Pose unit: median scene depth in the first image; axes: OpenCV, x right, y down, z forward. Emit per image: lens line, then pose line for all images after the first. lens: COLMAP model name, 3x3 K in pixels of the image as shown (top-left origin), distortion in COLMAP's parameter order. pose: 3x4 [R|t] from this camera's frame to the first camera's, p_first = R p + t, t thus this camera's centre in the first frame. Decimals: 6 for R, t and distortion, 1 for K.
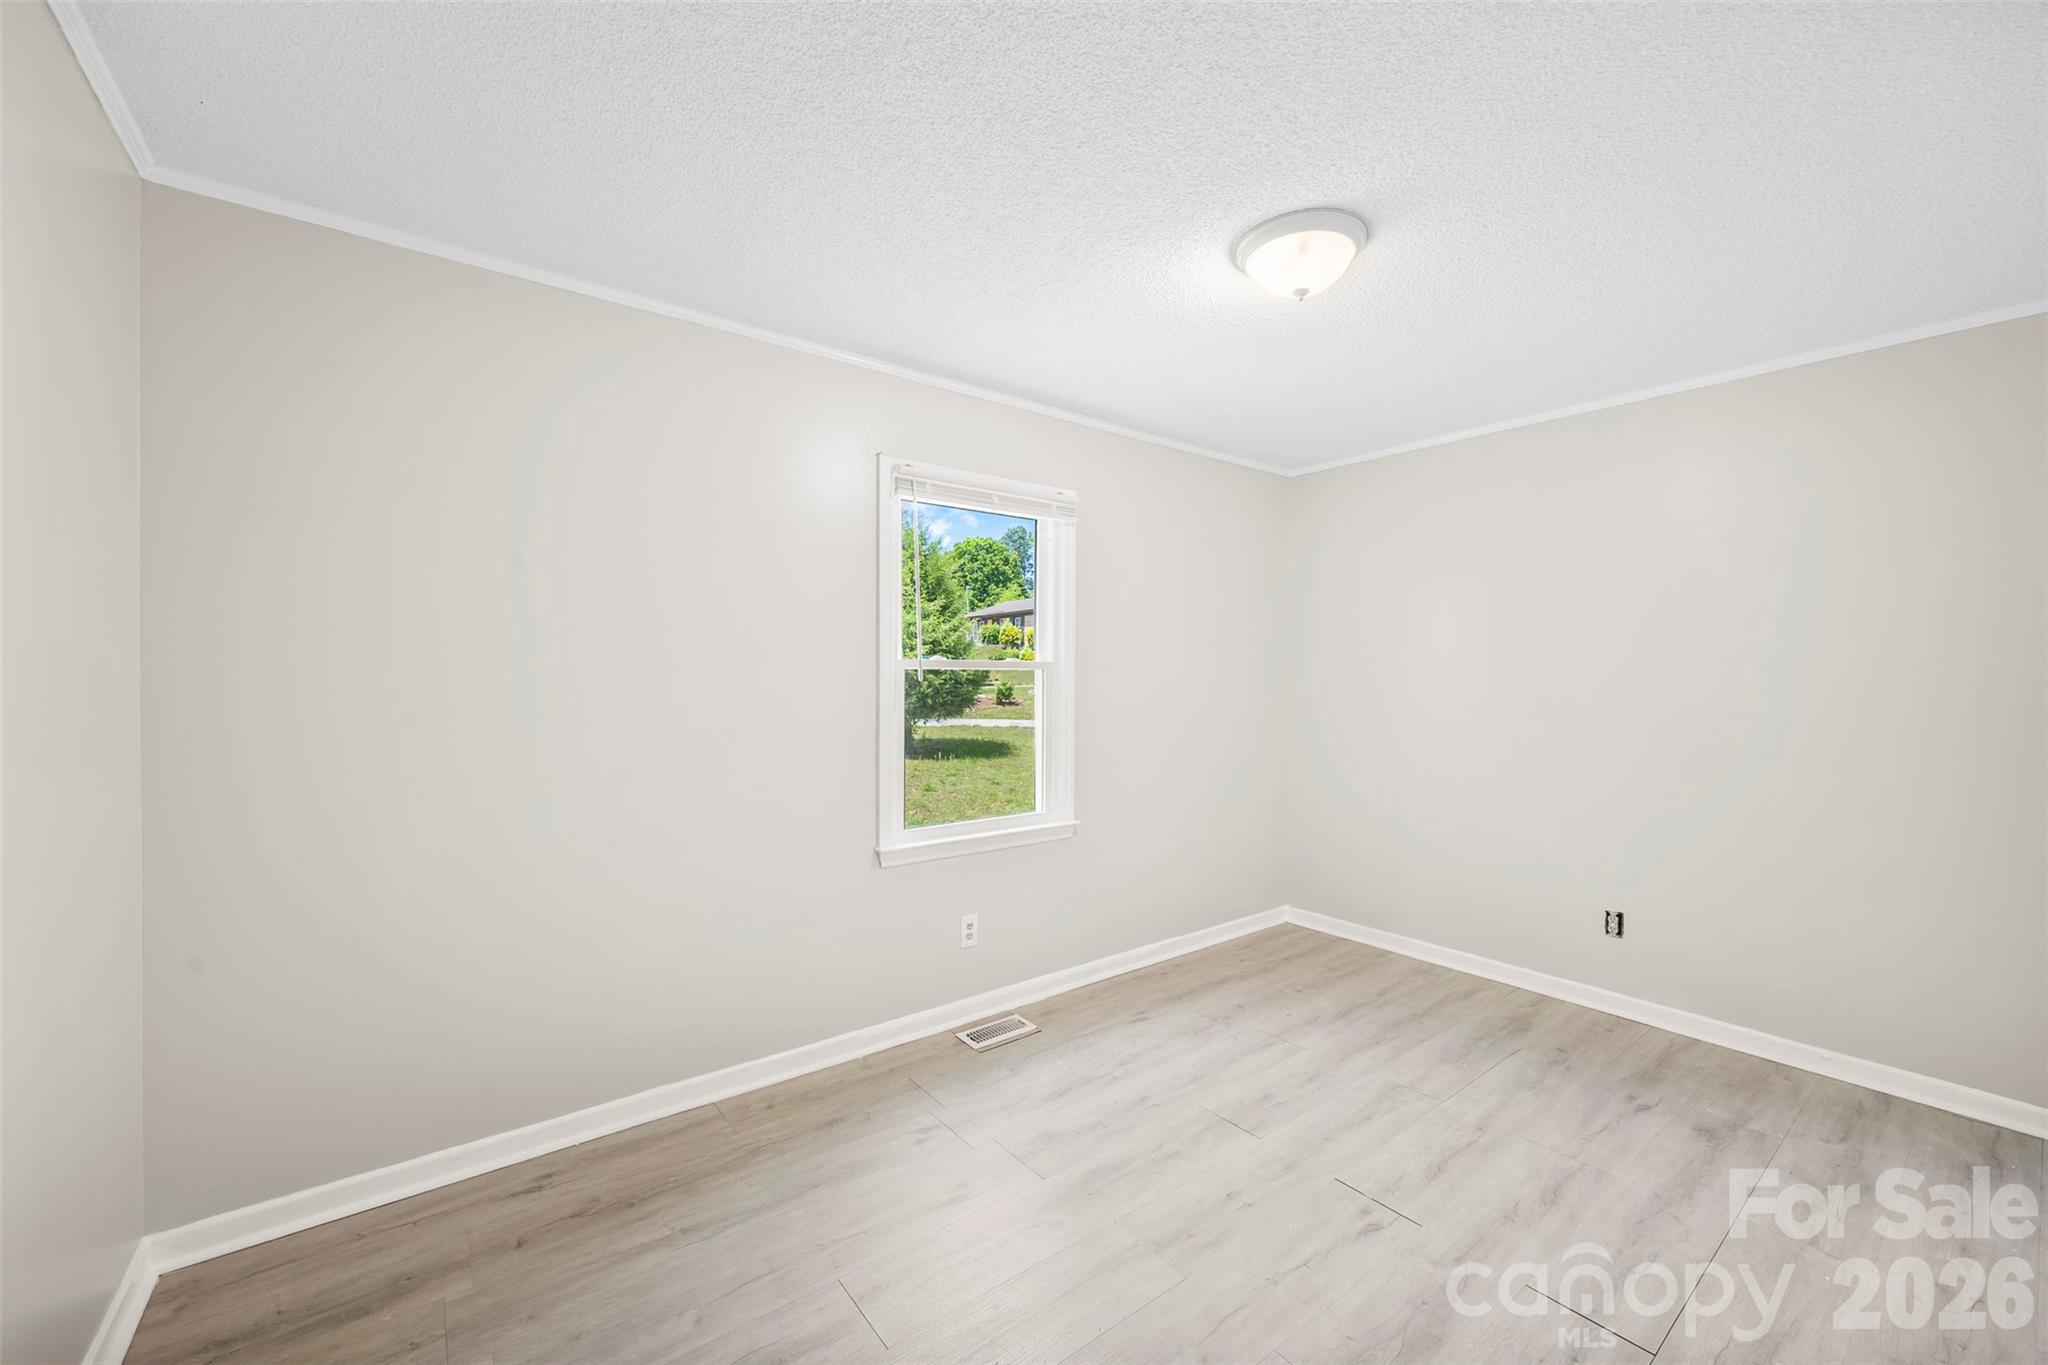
lens RADIAL K [[795.2, 0, 1005.5], [0, 795.2, 677.7], [0, 0, 1]] dist [-0.000789, 0.000022]
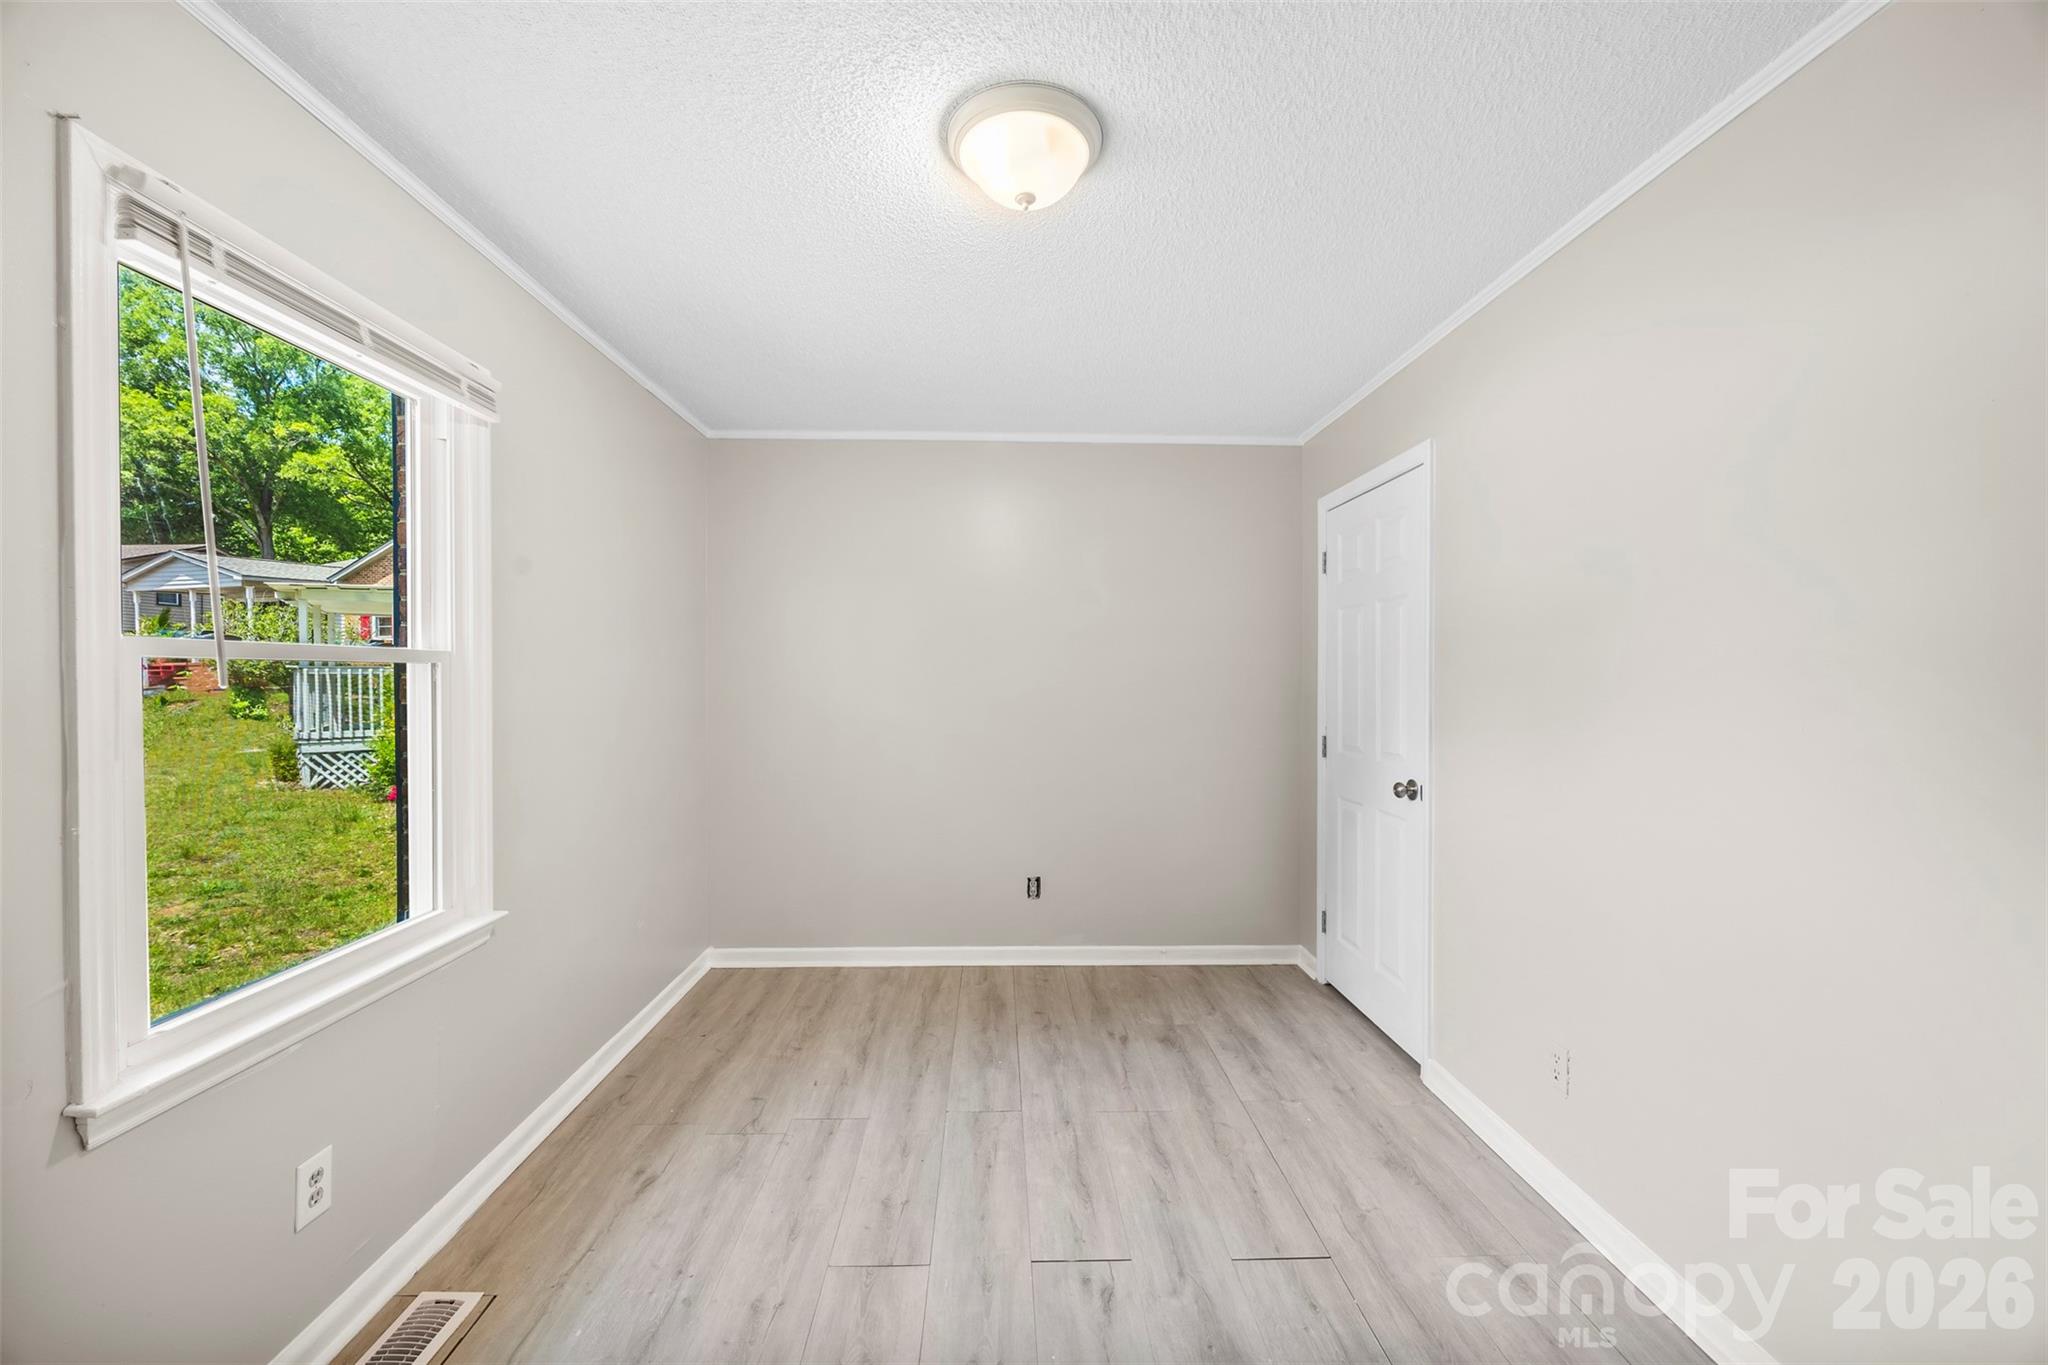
lens RADIAL K [[795.2, 0, 1024.0], [0, 795.2, 682.0], [0, 0, 1]] dist [-0.000789, 0.000022]
pose [[0.577649, -0.010162, 0.816222, -0.193456], [0.003646, 0.999945, 0.009870, -0.001560], [-0.816277, -0.002725, 0.577654, 0.352232]]
